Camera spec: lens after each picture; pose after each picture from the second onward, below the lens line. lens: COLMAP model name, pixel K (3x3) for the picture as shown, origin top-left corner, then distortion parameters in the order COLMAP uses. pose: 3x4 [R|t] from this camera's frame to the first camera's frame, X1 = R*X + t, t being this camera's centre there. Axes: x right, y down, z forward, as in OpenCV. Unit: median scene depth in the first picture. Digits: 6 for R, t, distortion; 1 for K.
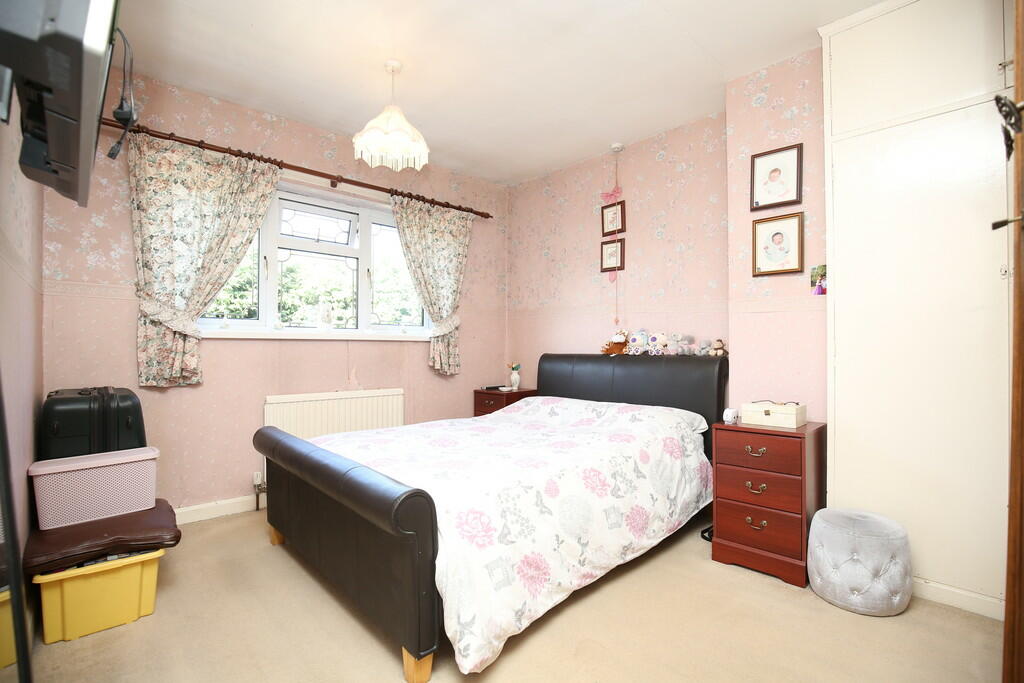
lens RADIAL K [[470.1, 0, 515.5], [0, 470.1, 344.8], [0, 0, 1]] dist [-0.027455, -0.000190]
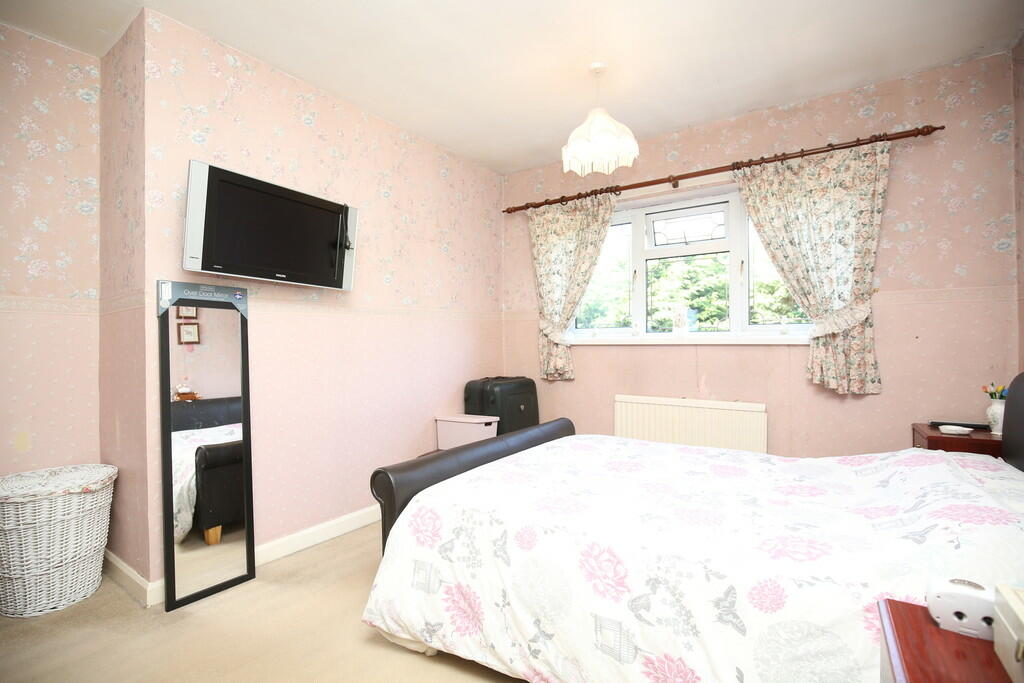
lens RADIAL K [[470.1, 0, 512.7], [0, 470.1, 343.3], [0, 0, 1]] dist [-0.027455, -0.000190]
pose [[0.209844, -0.003355, -0.977729, 0.606165], [0.009922, 0.999950, -0.001302, -0.019662], [0.977685, -0.009428, 0.209867, 0.571268]]
